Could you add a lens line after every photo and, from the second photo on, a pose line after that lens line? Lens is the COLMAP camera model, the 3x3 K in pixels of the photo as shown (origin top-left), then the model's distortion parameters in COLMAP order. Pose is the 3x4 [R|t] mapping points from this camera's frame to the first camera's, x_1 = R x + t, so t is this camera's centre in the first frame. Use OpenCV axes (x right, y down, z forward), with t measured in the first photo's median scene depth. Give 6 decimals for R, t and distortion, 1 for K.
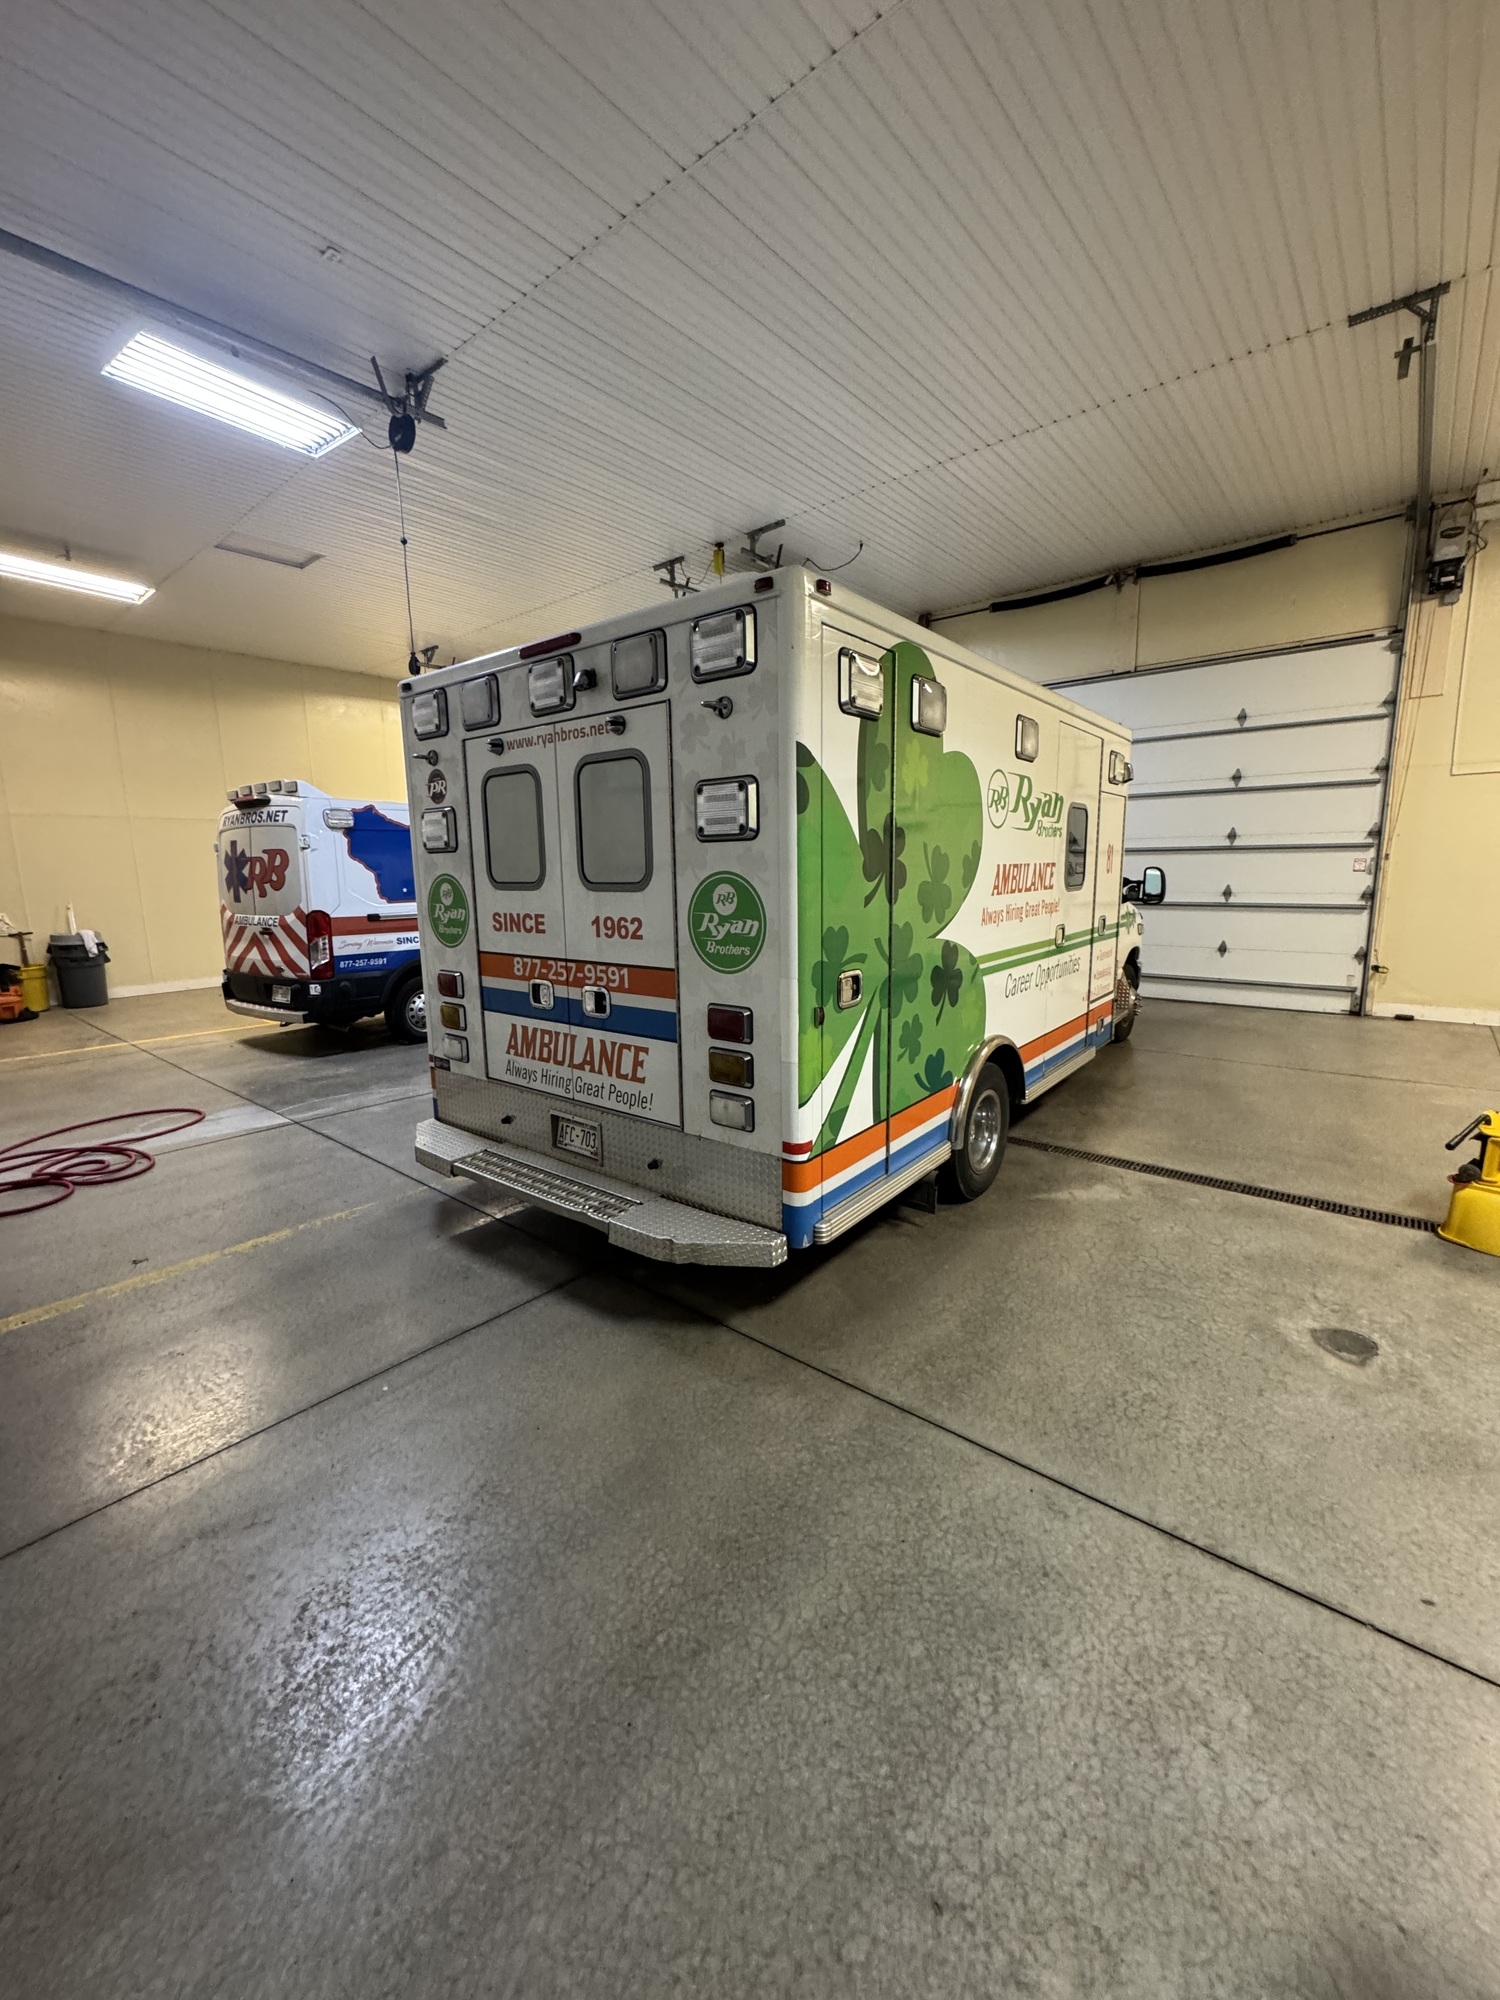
lens RADIAL K [[804.4, 0, 756.4], [0, 804.4, 1001.7], [0, 0, 1]] dist [0.002810, 0.000413]
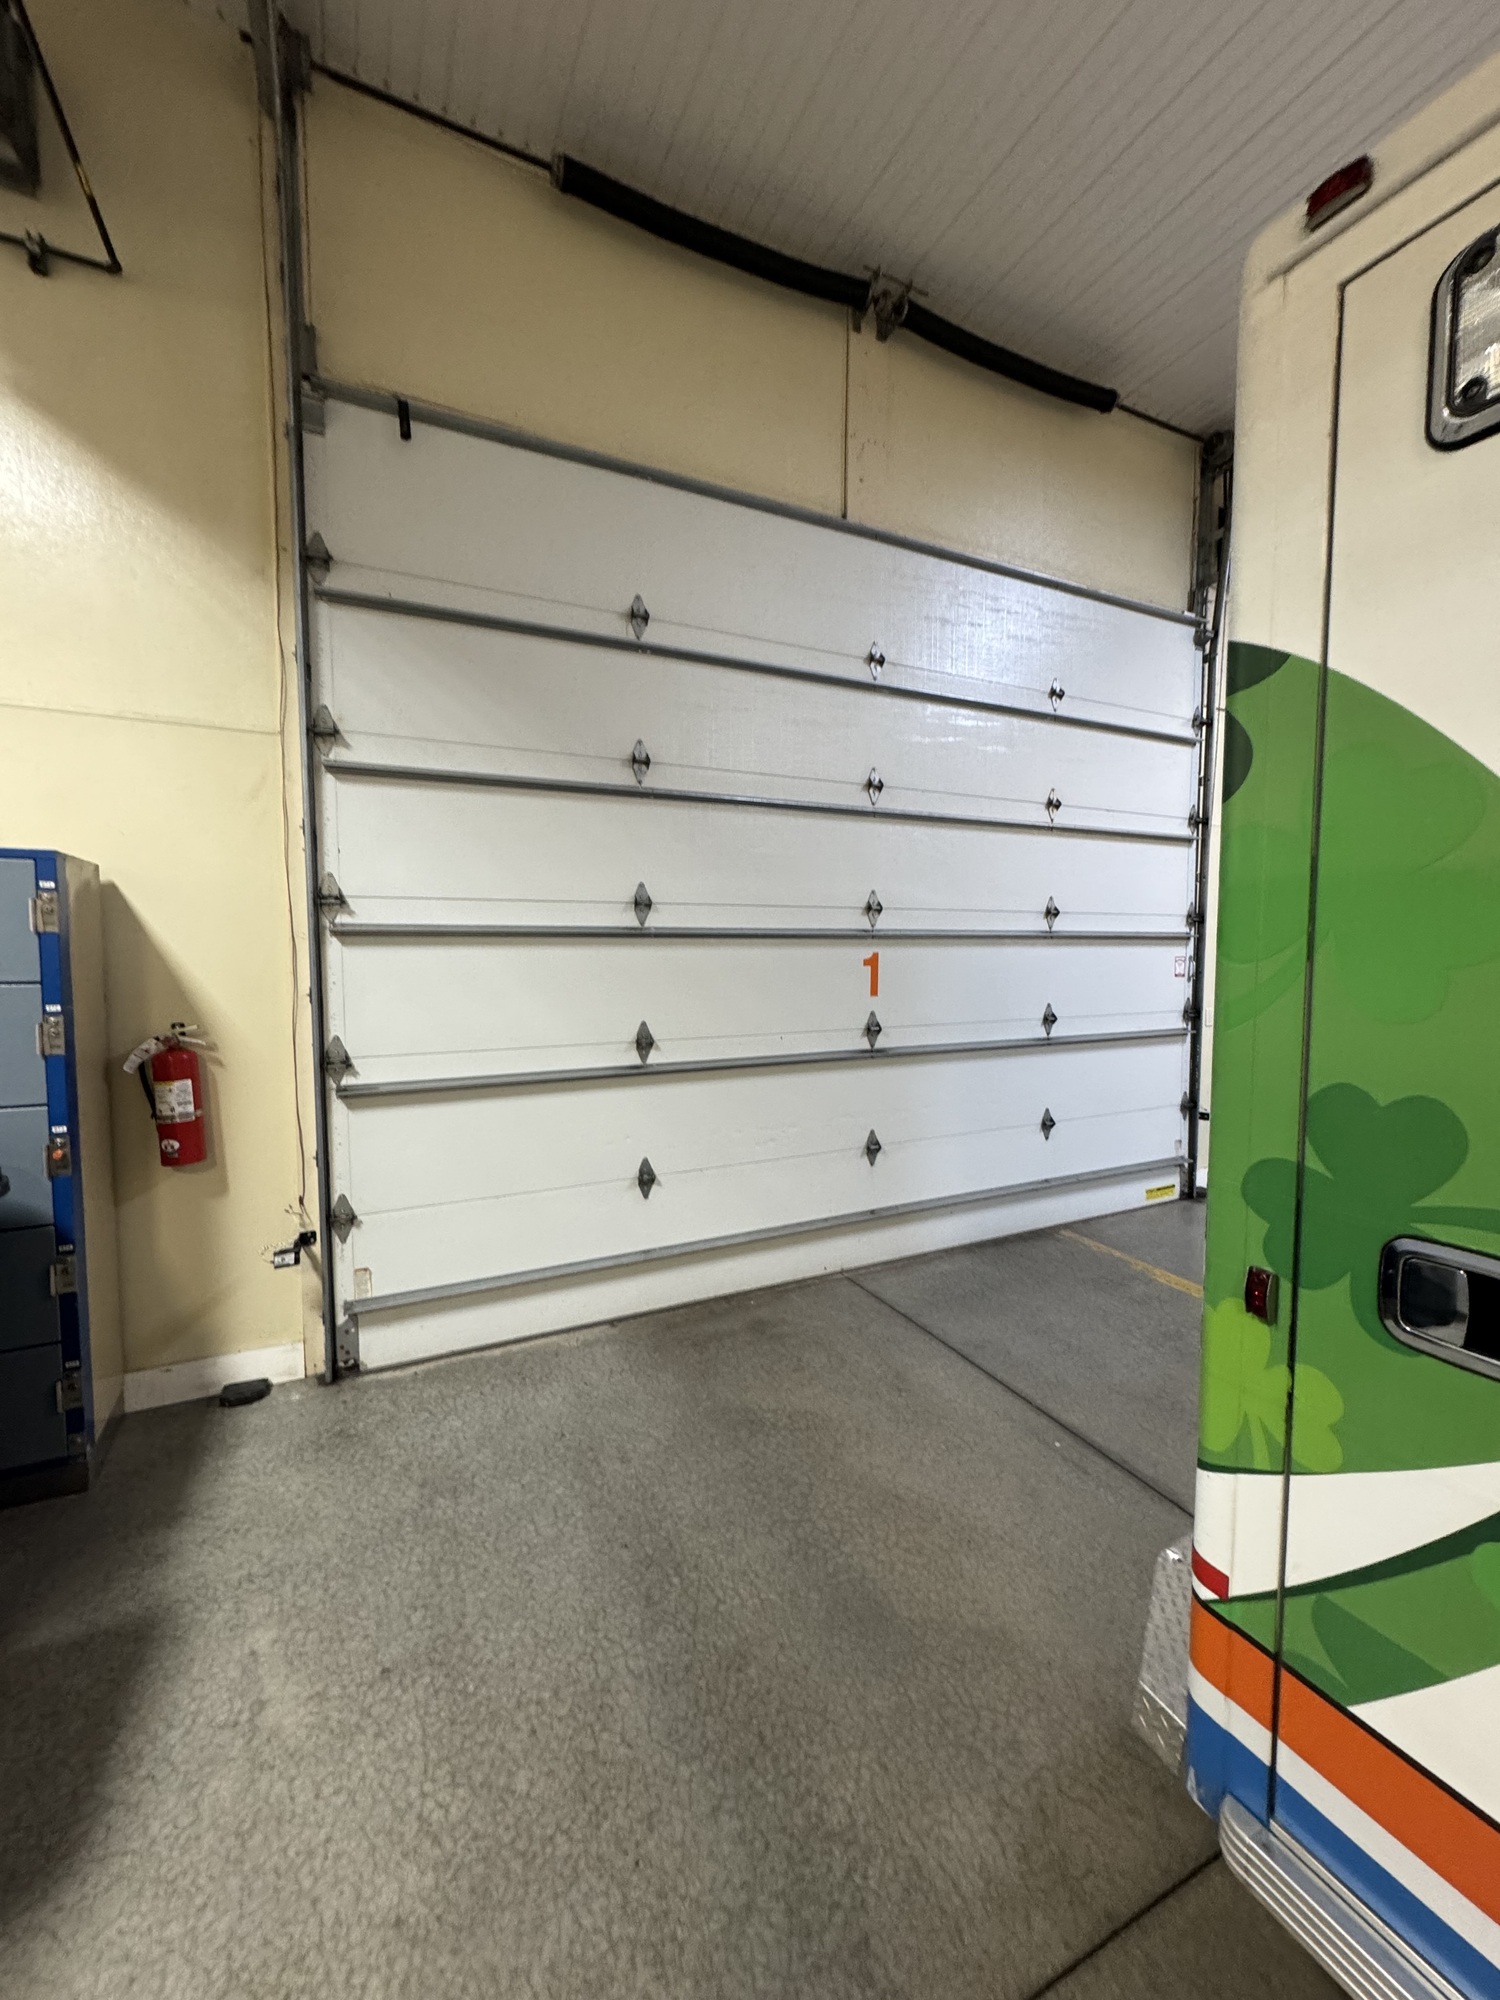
lens RADIAL K [[804.4, 0, 745.7], [0, 804.4, 1006.9], [0, 0, 1]] dist [0.002810, 0.000413]
pose [[-0.428607, 0.082032, -0.899759, 0.413383], [-0.144187, 0.976896, 0.157749, -0.113821], [0.891911, 0.197346, -0.406877, 0.702171]]
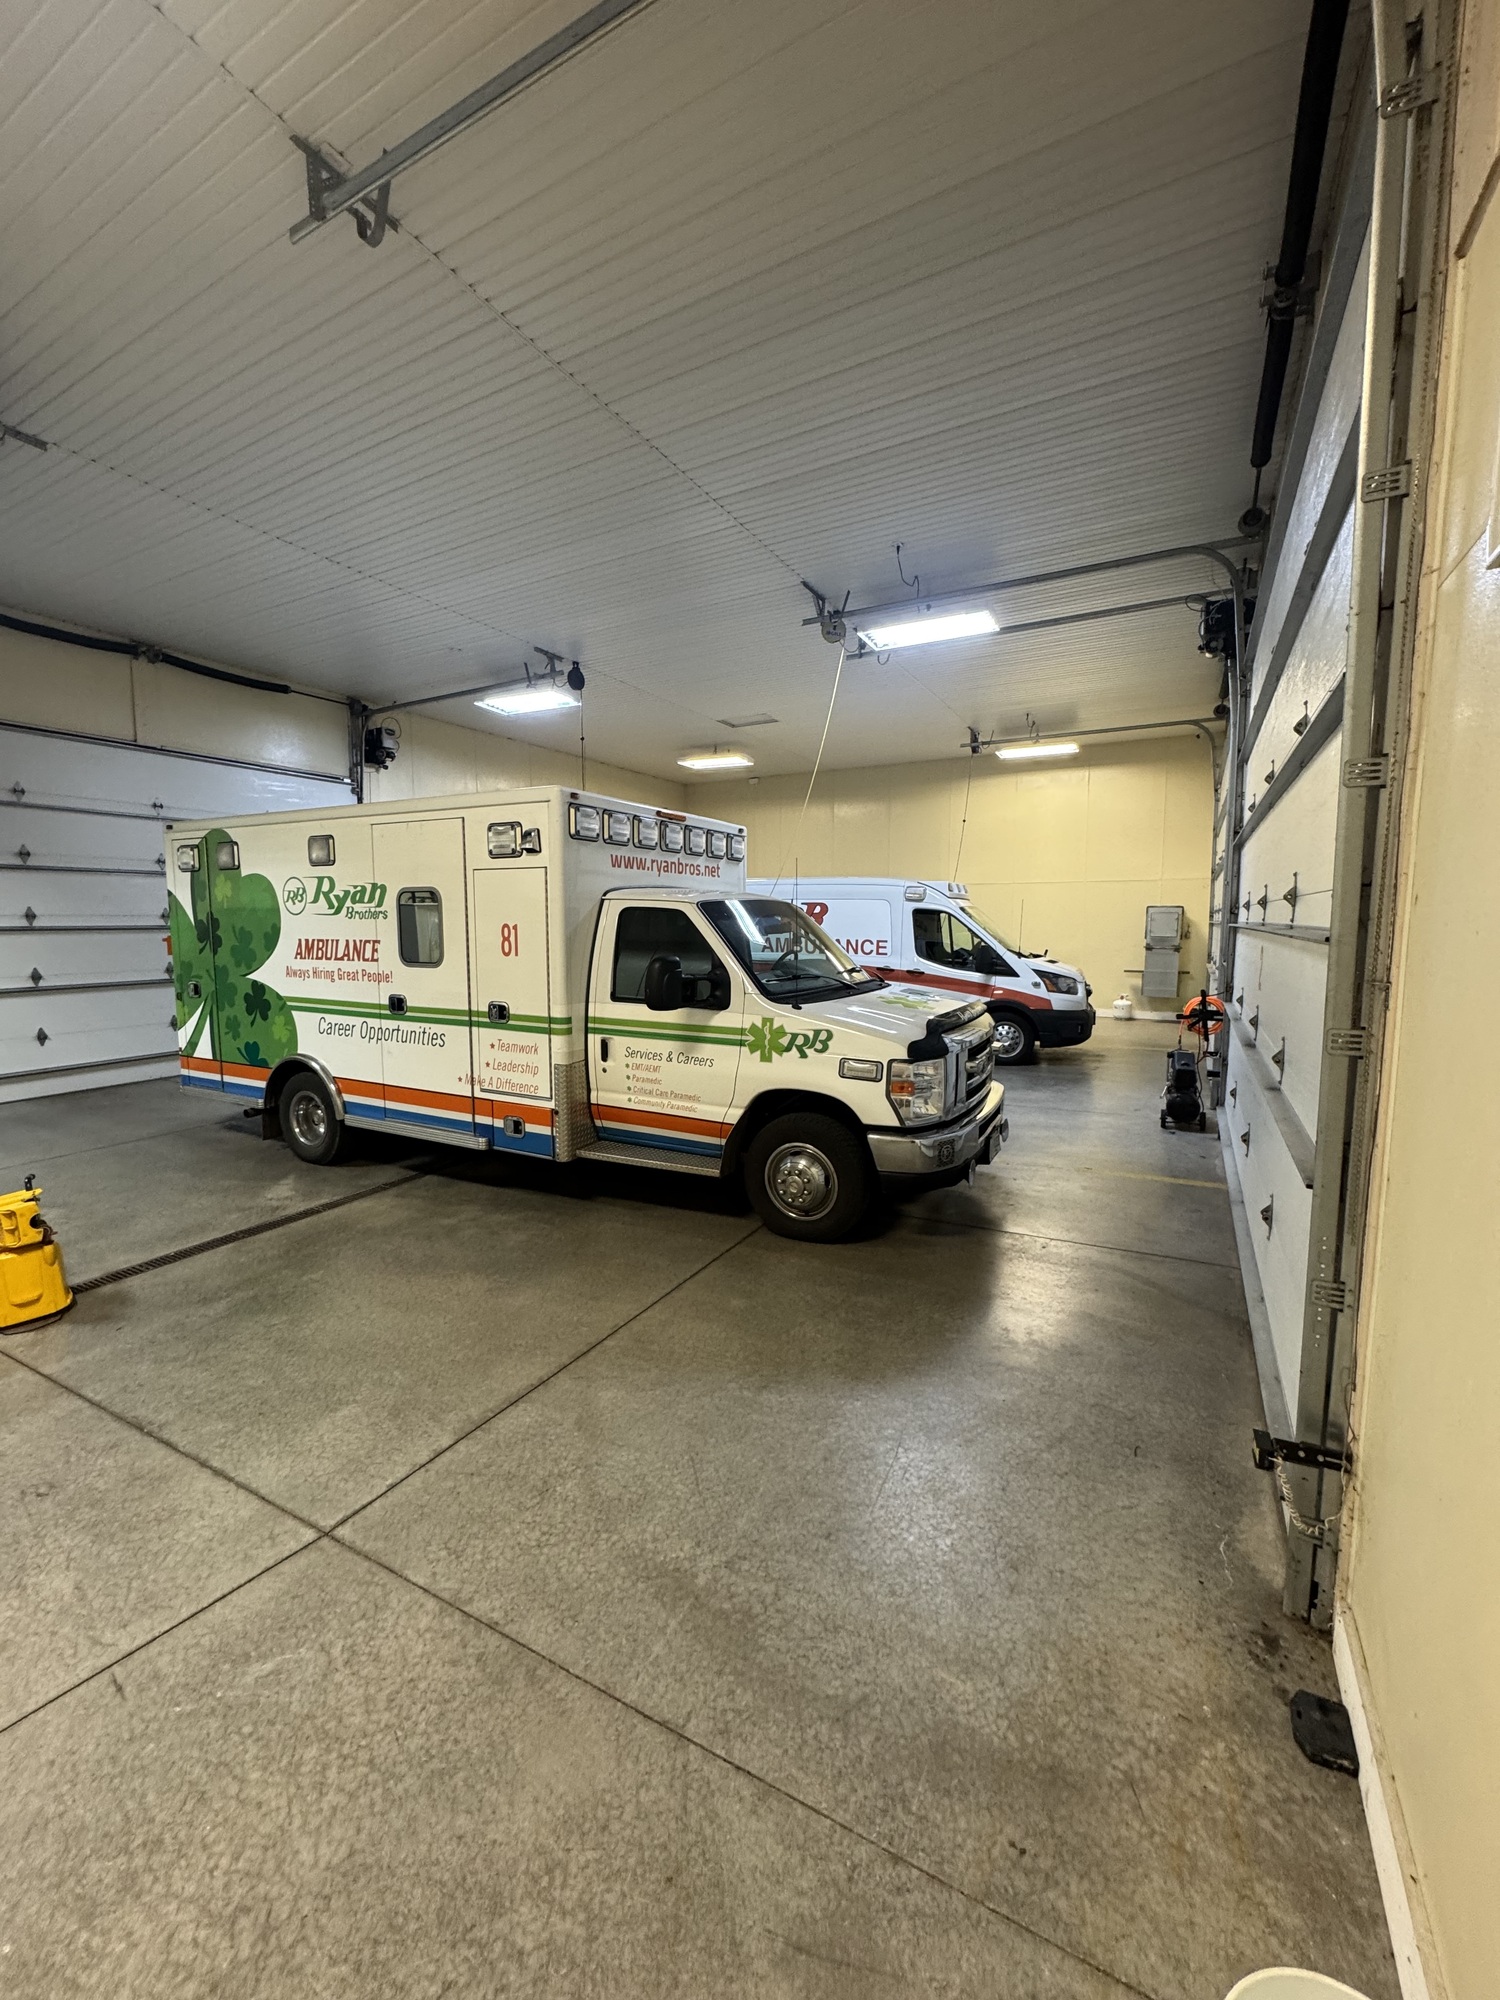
lens RADIAL K [[804.4, 0, 745.4], [0, 804.4, 998.3], [0, 0, 1]] dist [0.002810, 0.000413]
pose [[0.171088, 0.116268, -0.978371, 2.112612], [-0.167654, 0.981966, 0.087378, -0.365223], [0.970887, 0.149079, 0.187495, 1.697222]]
